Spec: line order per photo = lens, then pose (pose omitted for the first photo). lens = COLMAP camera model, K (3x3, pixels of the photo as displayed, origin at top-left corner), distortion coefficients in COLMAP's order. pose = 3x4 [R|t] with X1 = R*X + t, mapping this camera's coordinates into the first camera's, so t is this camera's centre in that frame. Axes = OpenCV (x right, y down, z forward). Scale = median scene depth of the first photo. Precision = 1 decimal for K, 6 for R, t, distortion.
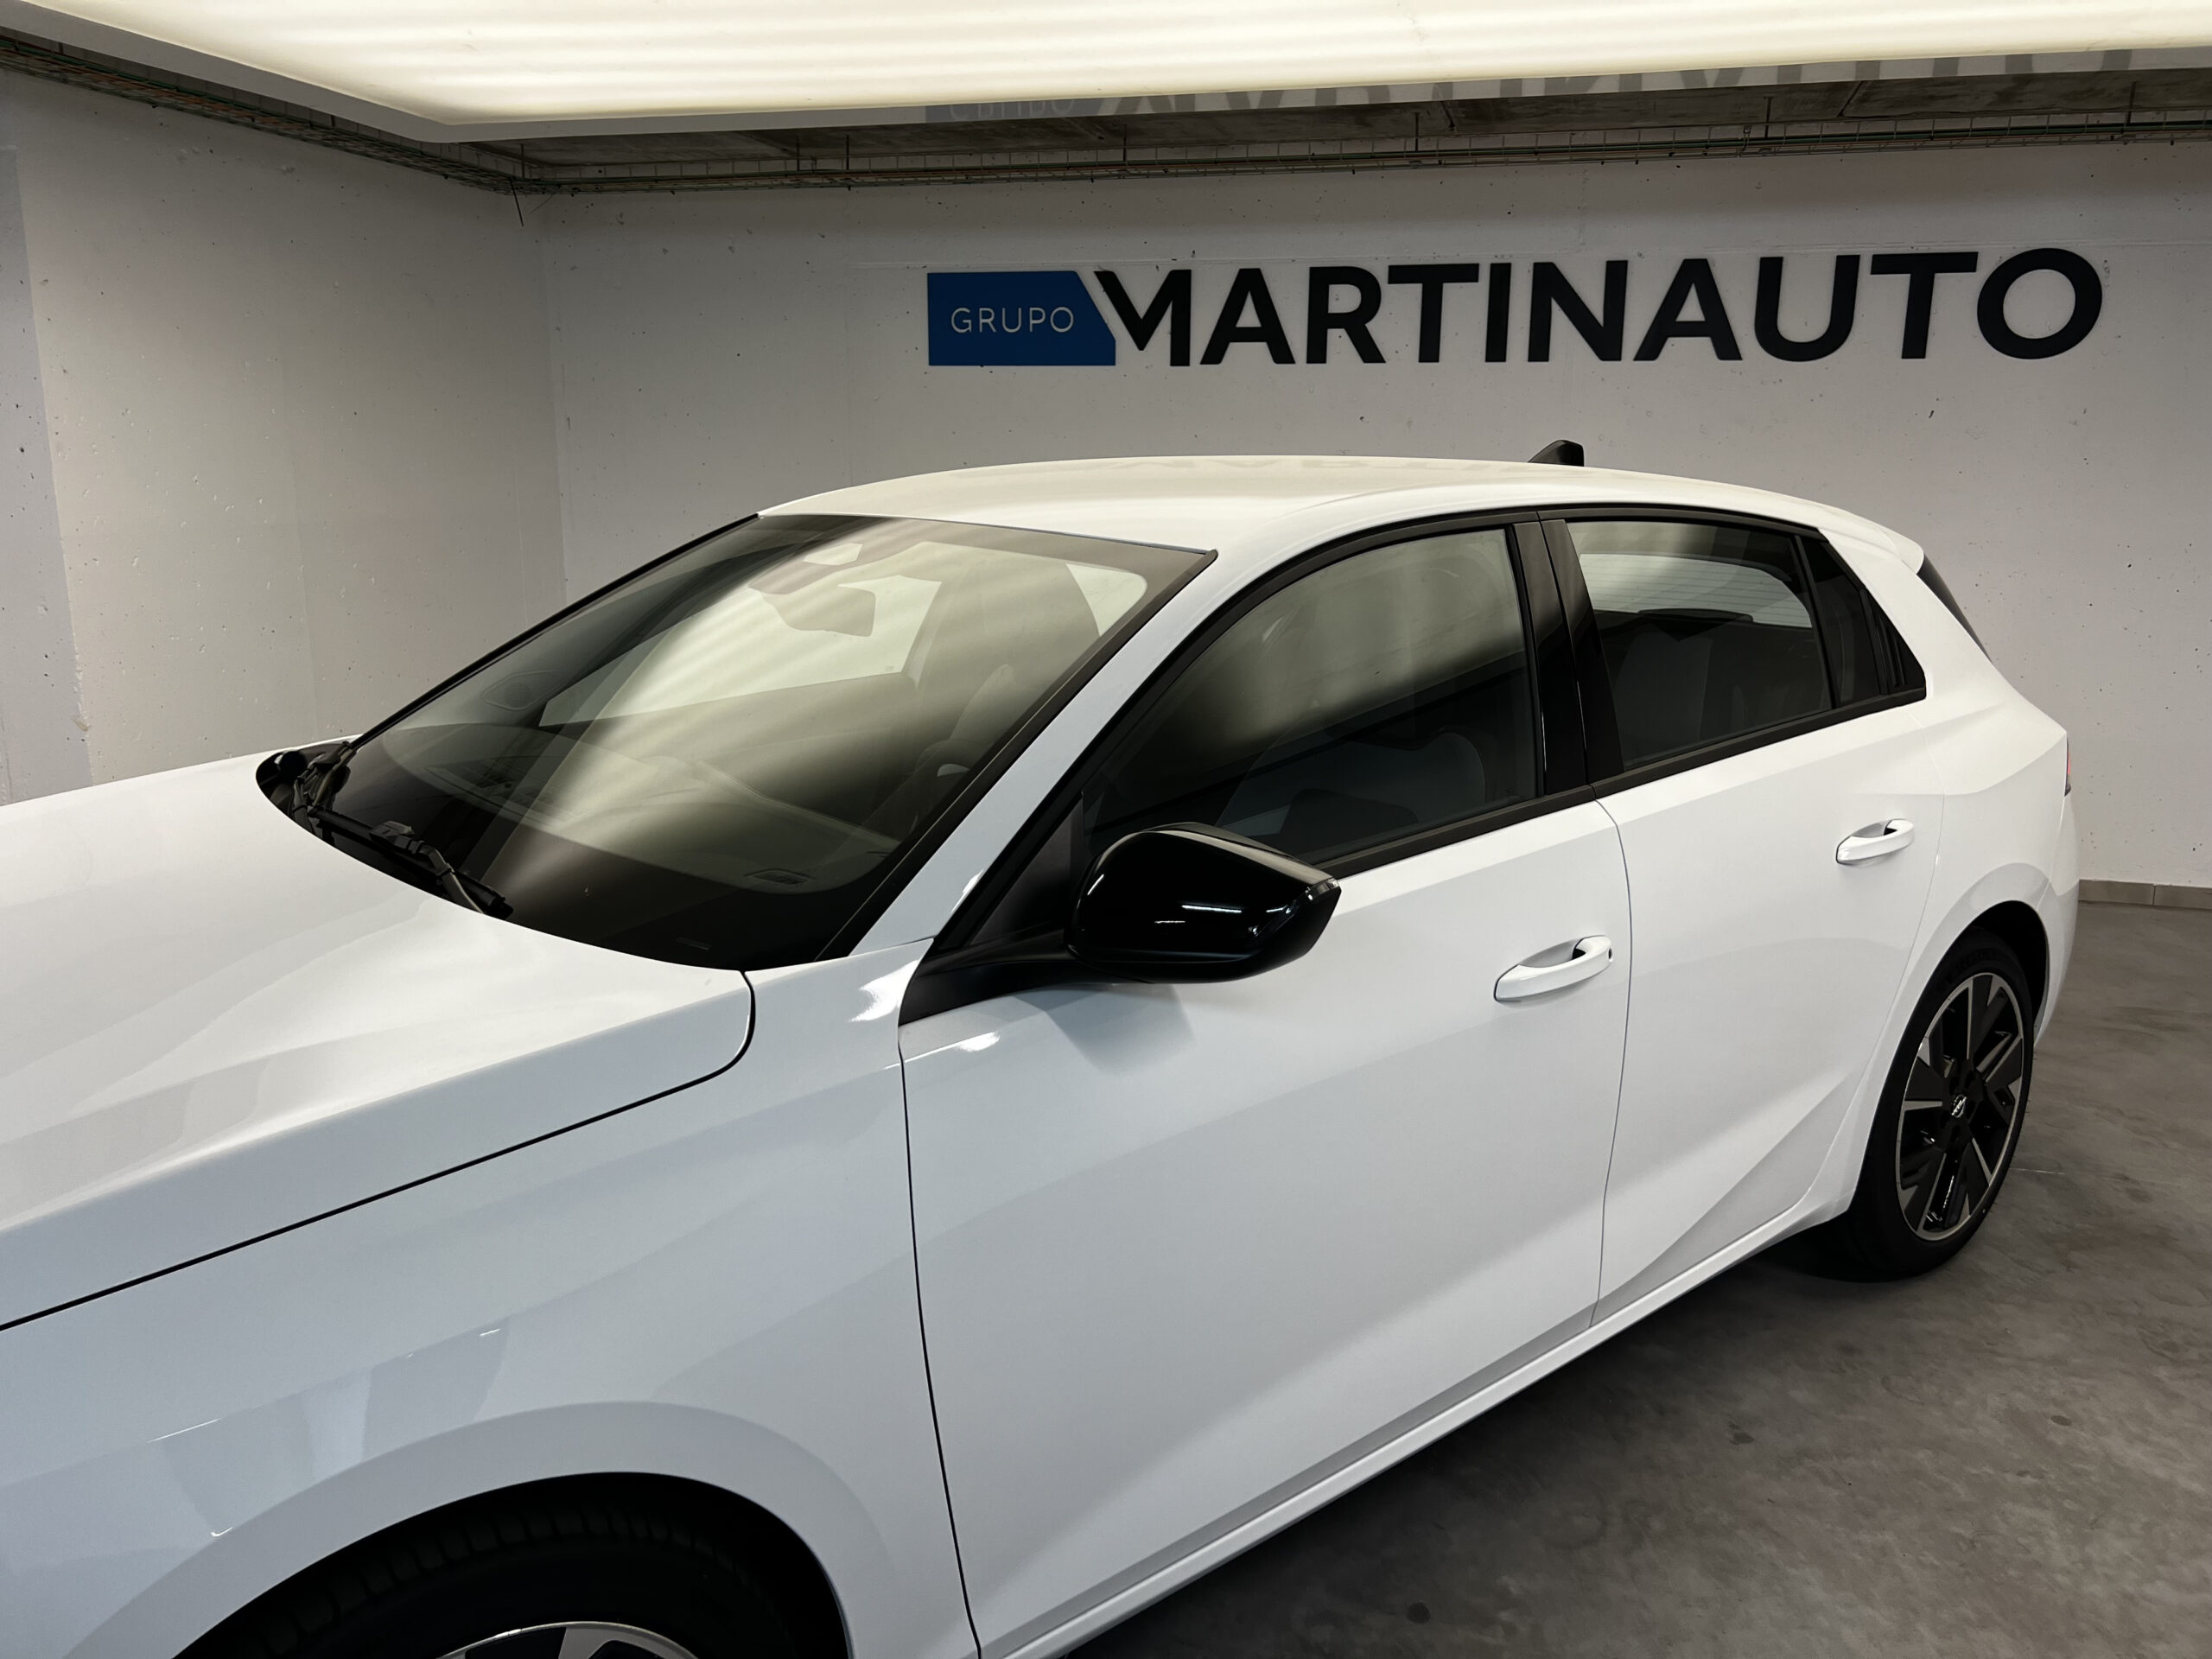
lens RADIAL K [[1685.8, 0, 1115.6], [0, 1685.8, 827.5], [0, 0, 1]] dist [0.048363, -0.061180]
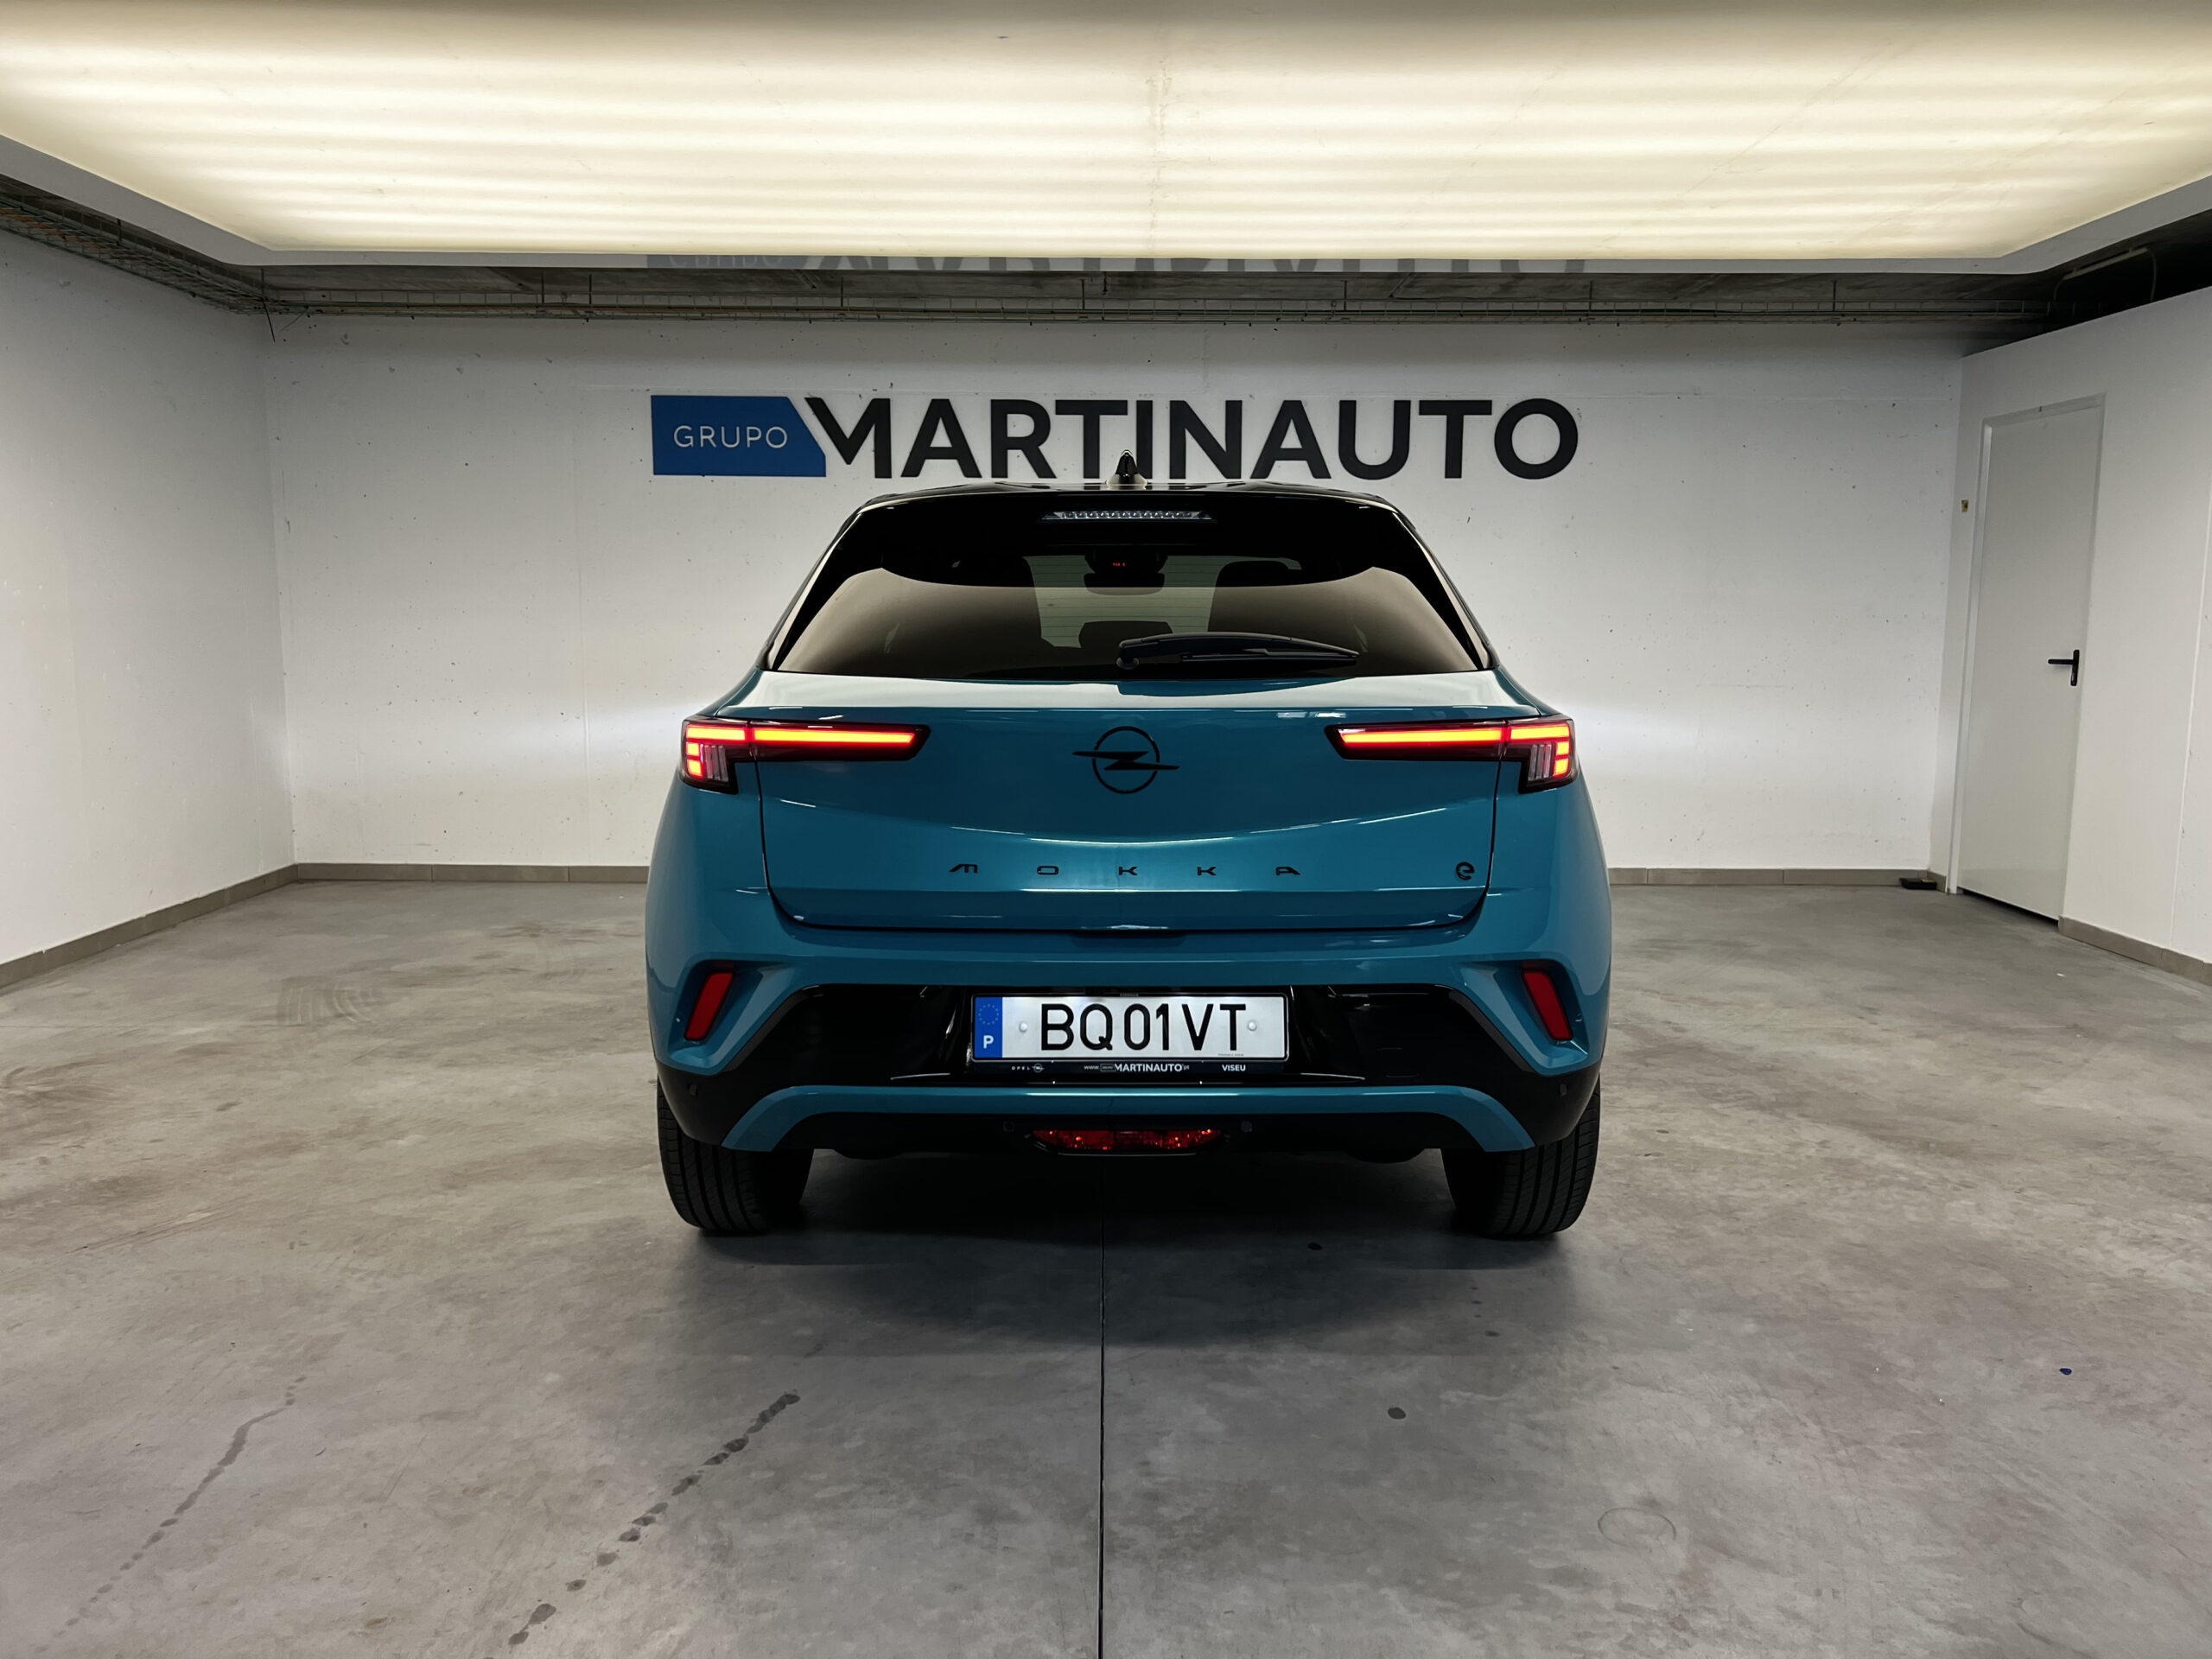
lens RADIAL K [[1682.8, 0, 1114.6], [0, 1682.8, 823.5], [0, 0, 1]] dist [0.052520, -0.067445]
pose [[0.962421, -0.041572, 0.268360, -0.141472], [0.064498, 0.994928, -0.077184, 0.072172], [-0.263791, 0.091592, 0.960221, -0.159438]]
